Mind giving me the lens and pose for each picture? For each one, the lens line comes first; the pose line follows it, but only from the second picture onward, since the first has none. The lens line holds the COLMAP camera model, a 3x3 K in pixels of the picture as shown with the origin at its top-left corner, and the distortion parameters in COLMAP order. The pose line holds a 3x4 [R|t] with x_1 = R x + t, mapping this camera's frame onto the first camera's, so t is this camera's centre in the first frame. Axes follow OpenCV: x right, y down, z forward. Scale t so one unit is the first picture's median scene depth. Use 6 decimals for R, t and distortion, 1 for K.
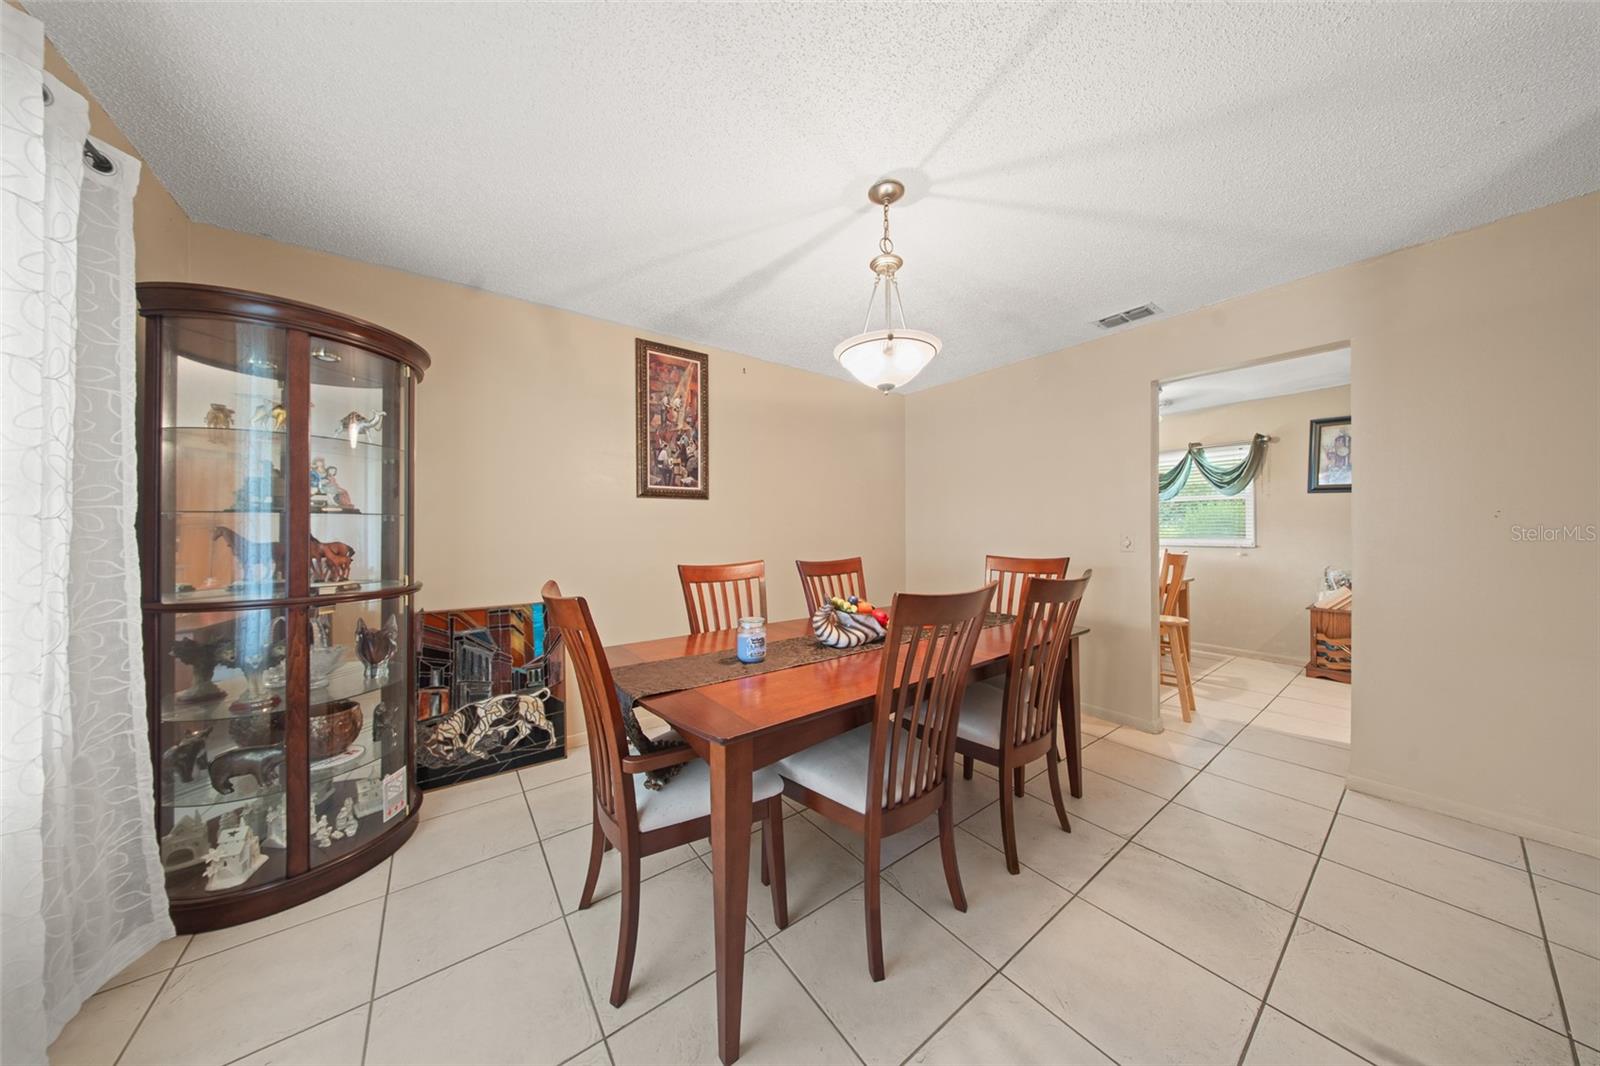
lens RADIAL K [[478.4, 0, 792.7], [0, 478.4, 539.5], [0, 0, 1]] dist [-0.001496, 0.000004]
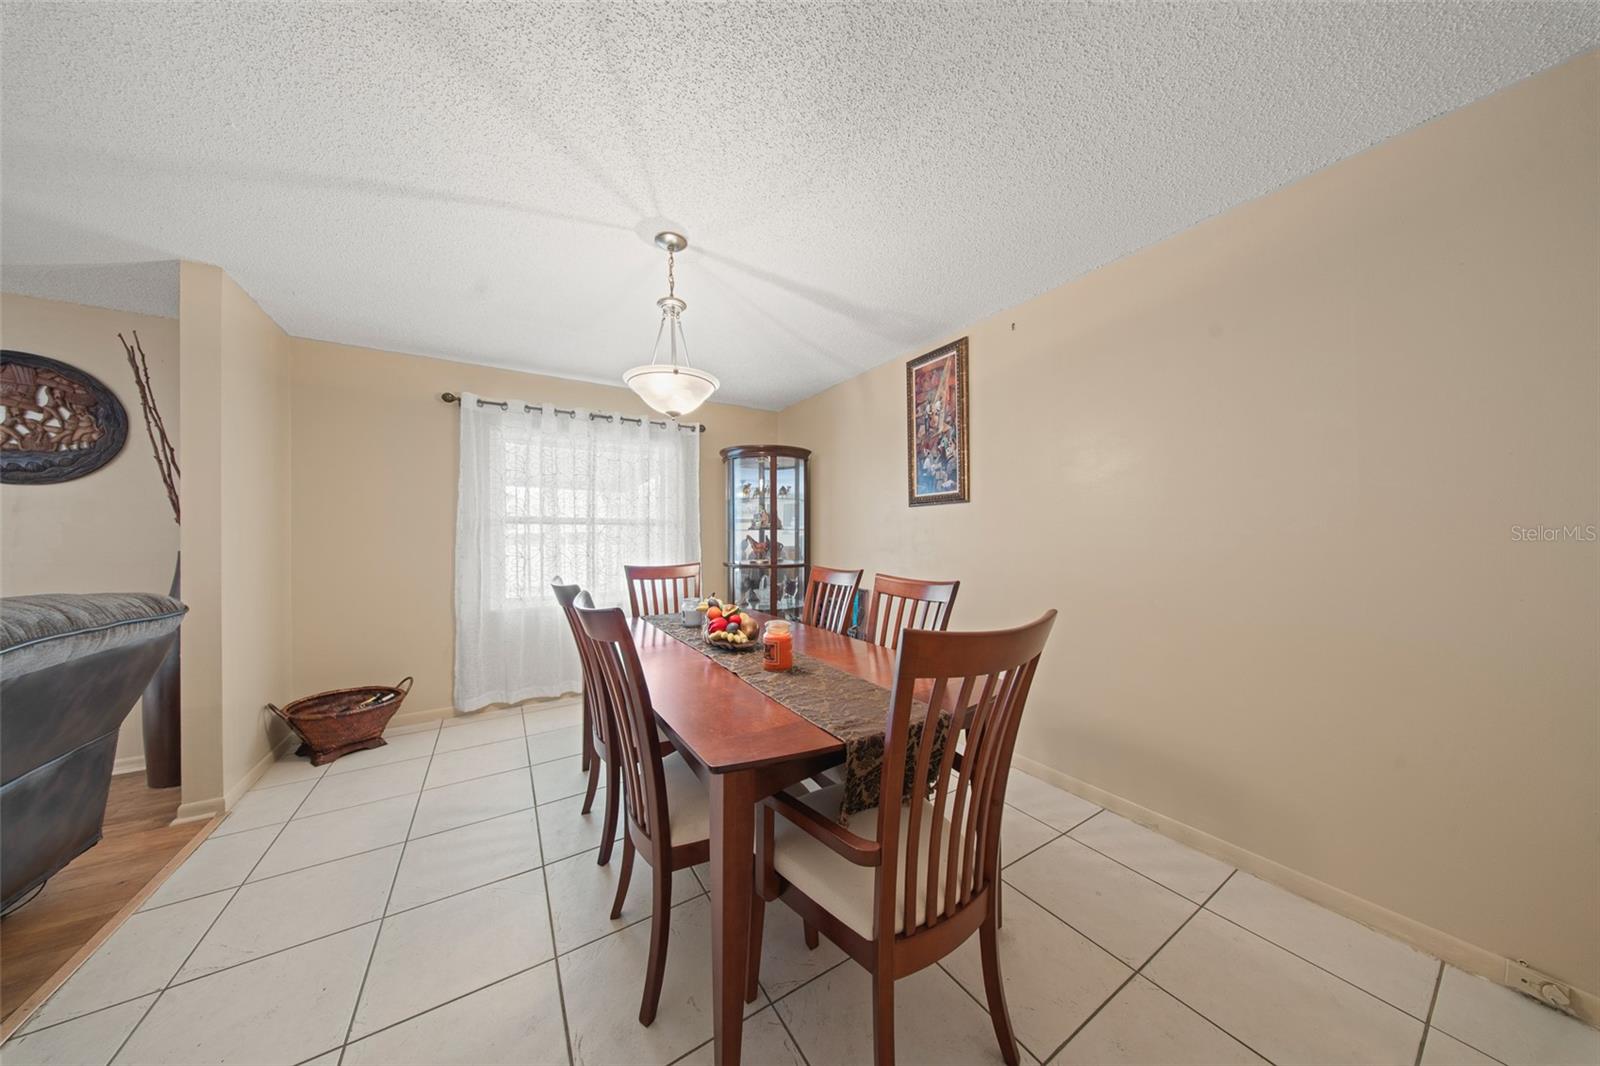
lens RADIAL K [[478.4, 0, 795.1], [0, 478.4, 528.1], [0, 0, 1]] dist [-0.001496, 0.000004]
pose [[-0.081241, 0.001459, -0.996693, 0.762336], [0.006472, 0.999979, 0.000937, -0.040514], [0.996673, -0.006374, -0.081249, 0.797372]]
